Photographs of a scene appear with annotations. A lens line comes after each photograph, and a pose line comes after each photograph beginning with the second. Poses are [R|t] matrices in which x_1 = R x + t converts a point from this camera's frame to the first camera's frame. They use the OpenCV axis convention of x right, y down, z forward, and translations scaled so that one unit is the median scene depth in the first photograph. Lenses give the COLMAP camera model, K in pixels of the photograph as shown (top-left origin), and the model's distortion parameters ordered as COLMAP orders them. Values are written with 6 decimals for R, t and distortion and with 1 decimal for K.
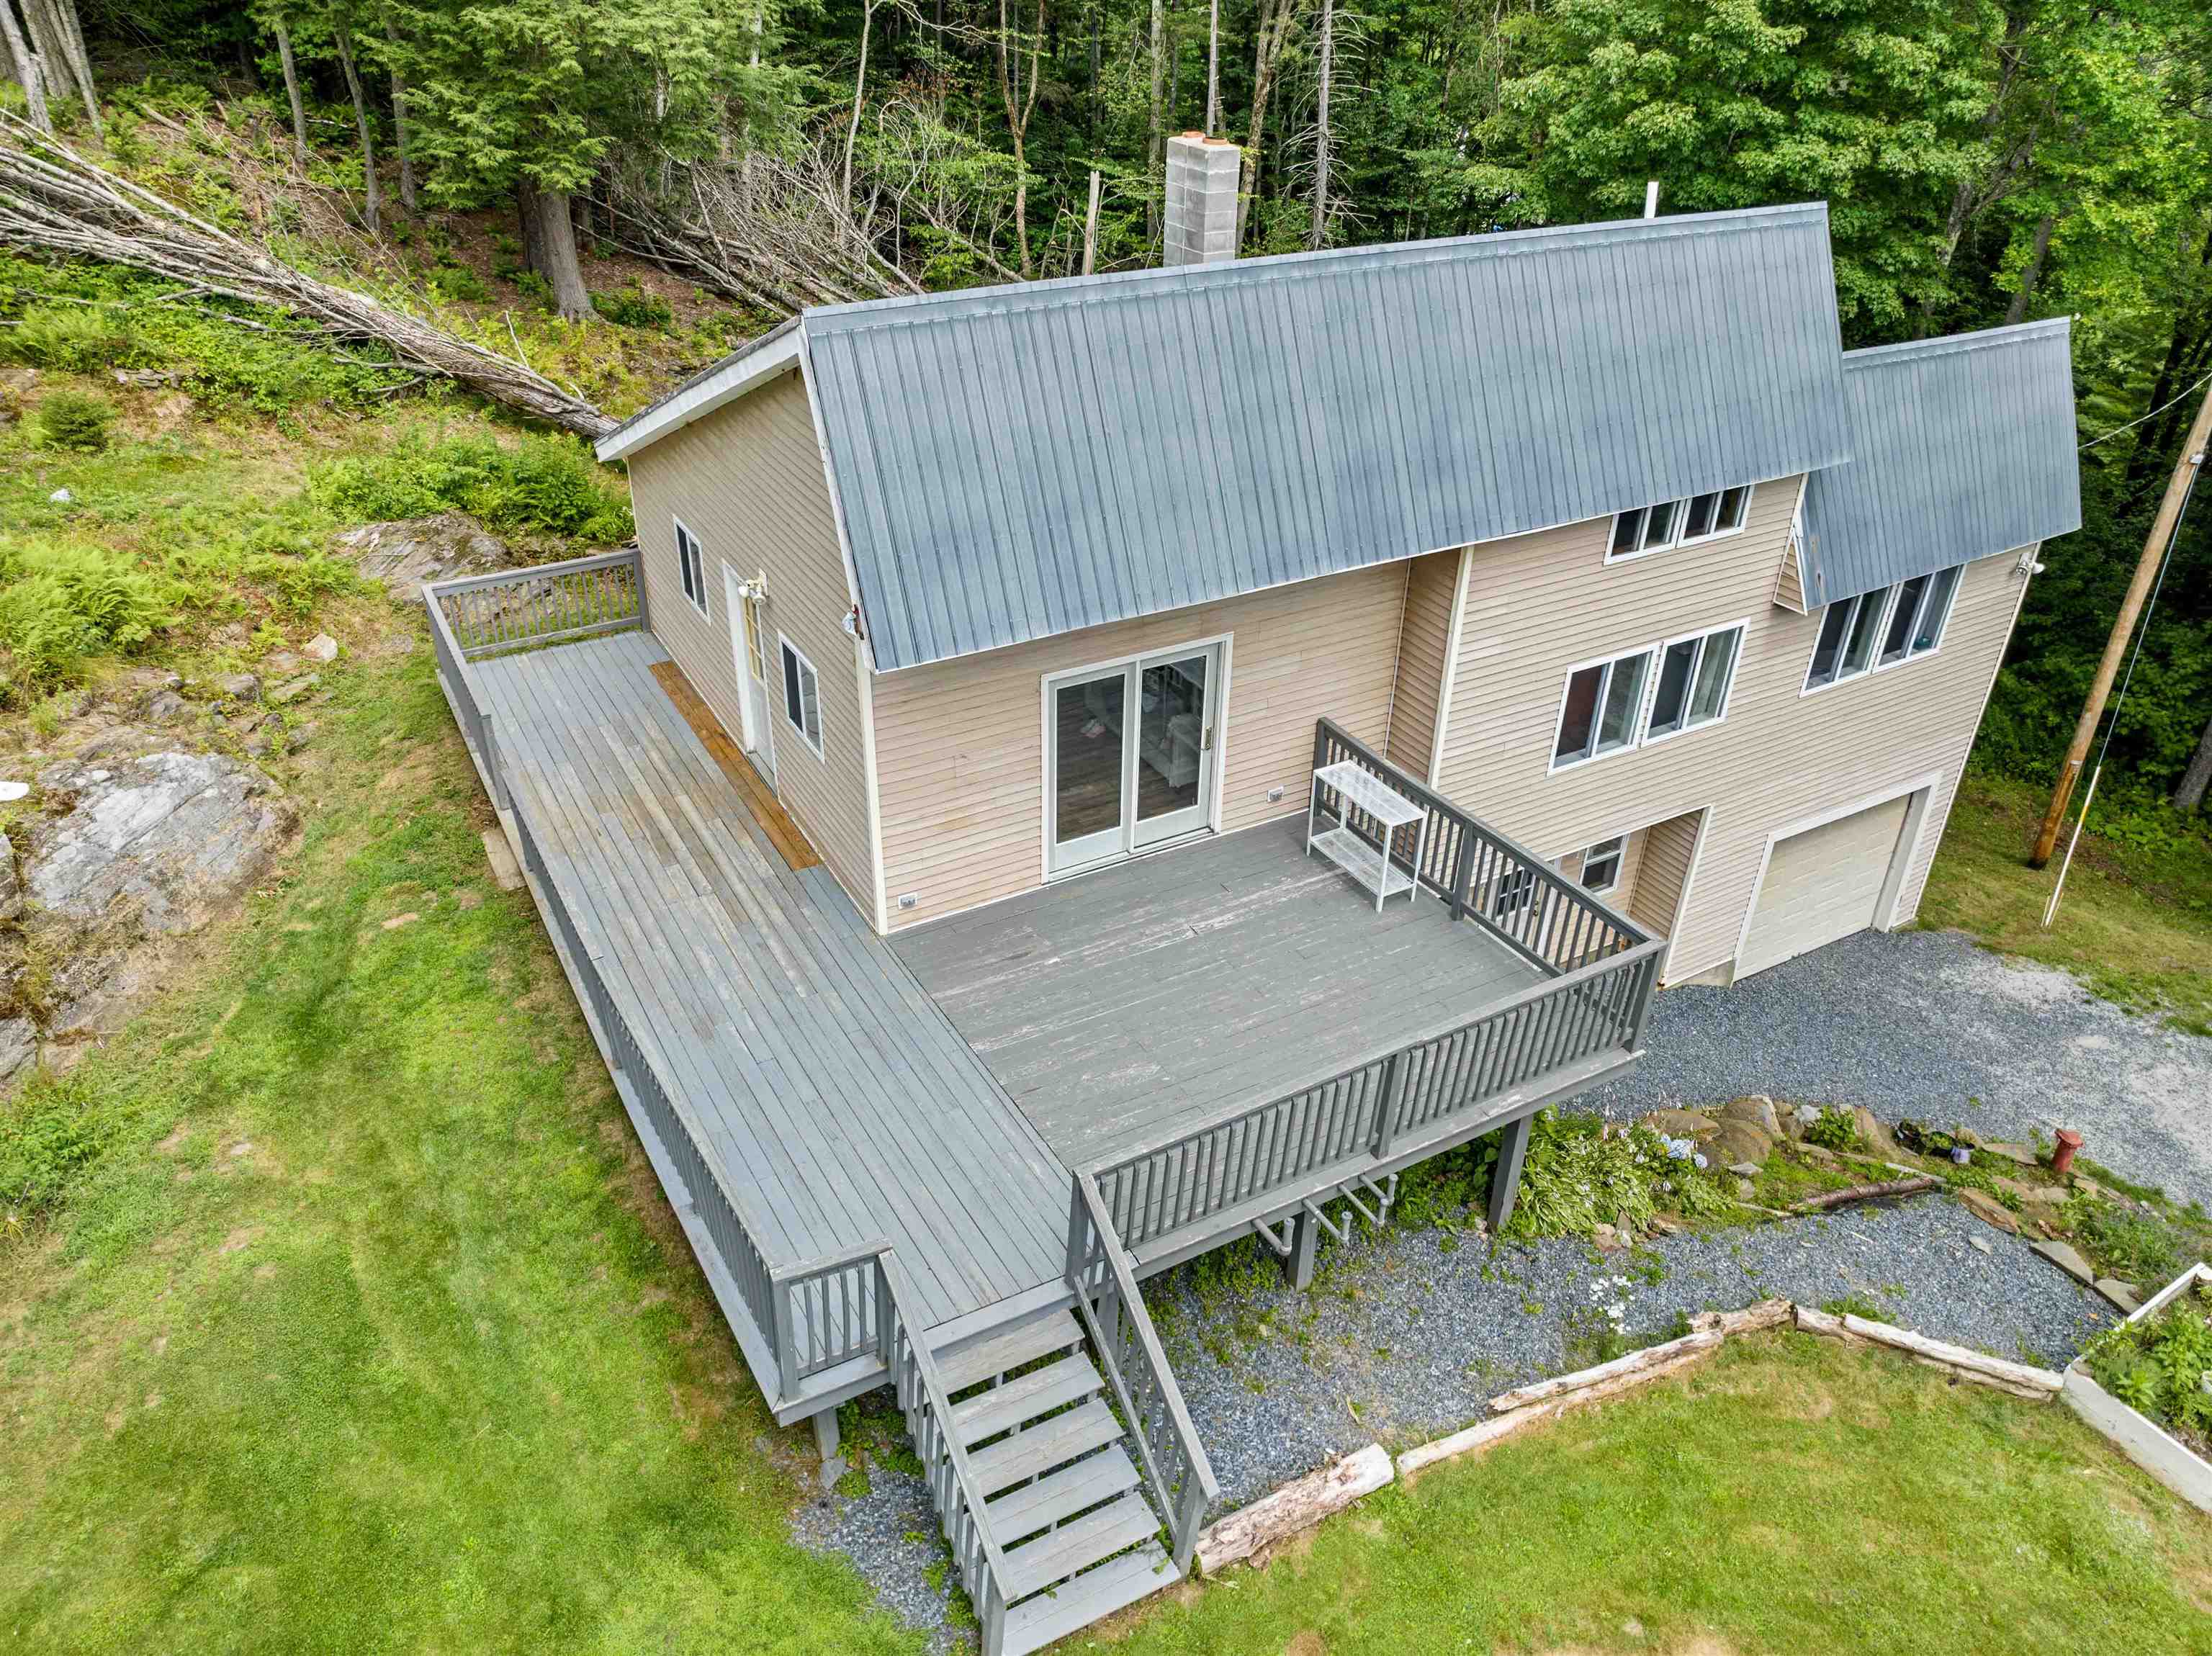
lens RADIAL K [[1436.3, 0, 1089.2], [0, 1436.3, 952.4], [0, 0, 1]] dist [-0.026703, 0.000401]
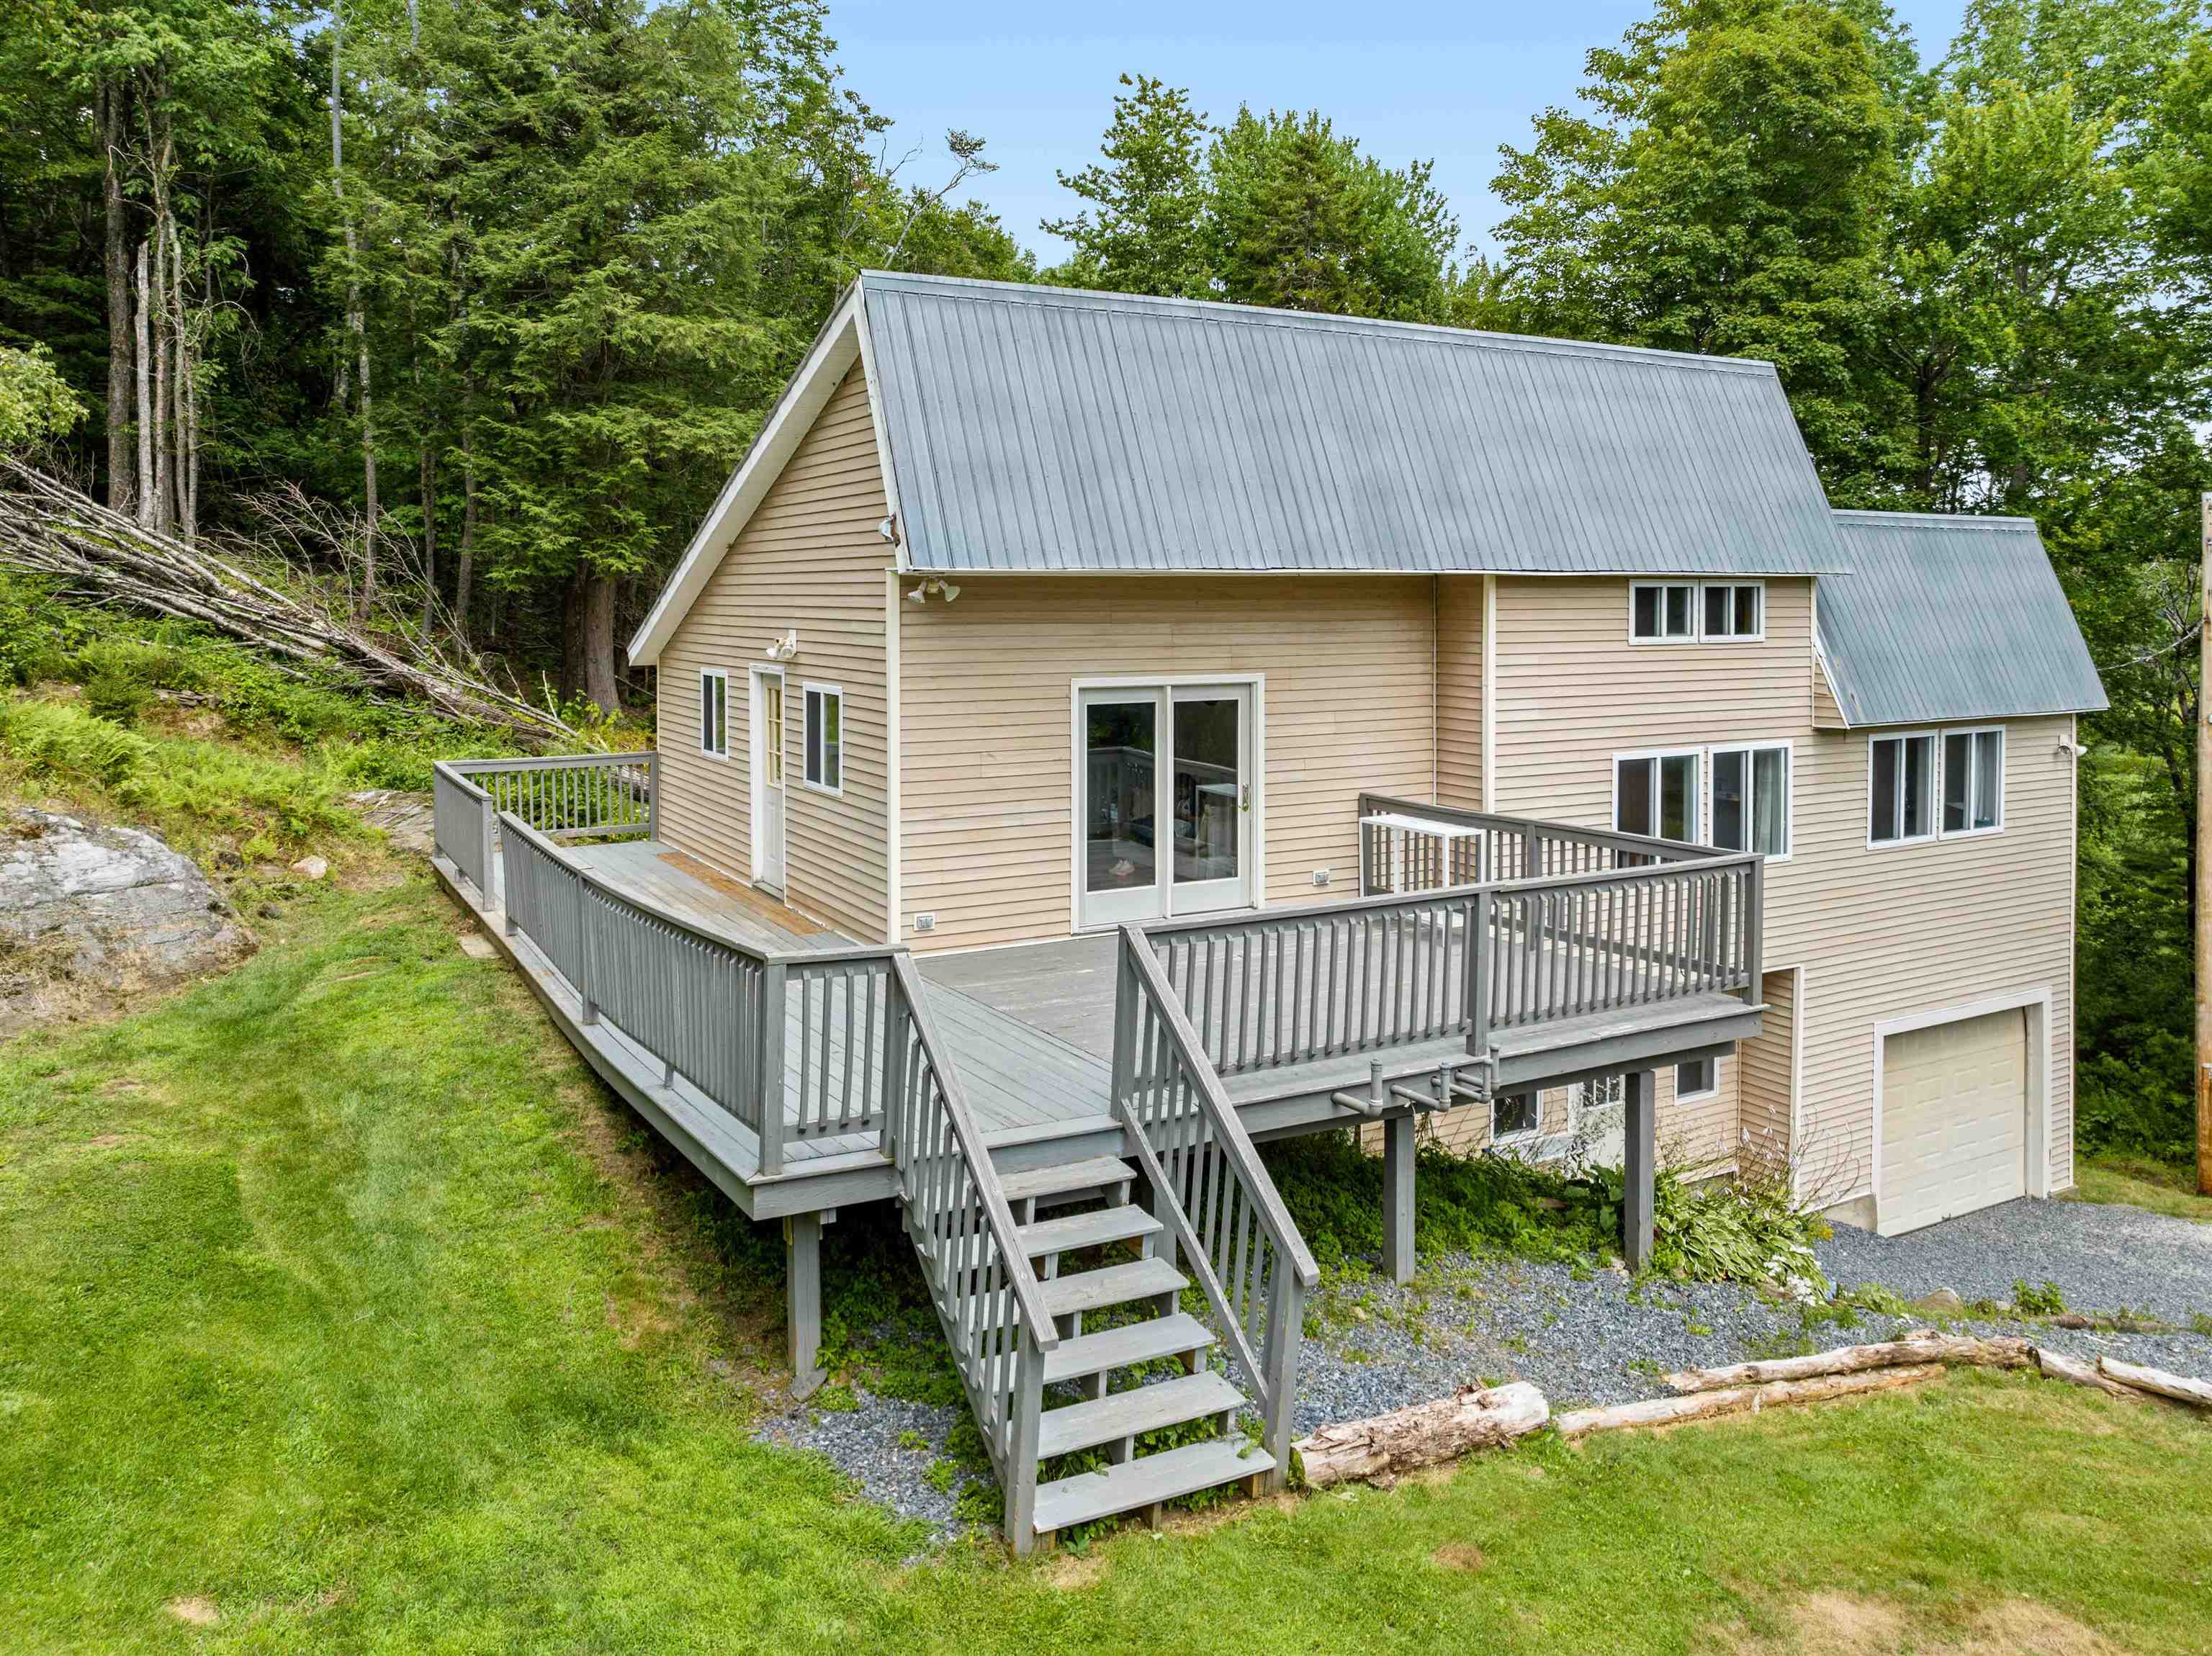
lens RADIAL K [[1587.4, 0, 1094.7], [0, 1587.4, 820.0], [0, 0, 1]] dist [-0.025457, -0.004577]
pose [[0.999869, -0.016182, -0.000789, -0.016952], [0.013714, 0.871330, -0.490505, 0.398581], [0.008625, 0.490430, 0.871438, 0.095330]]
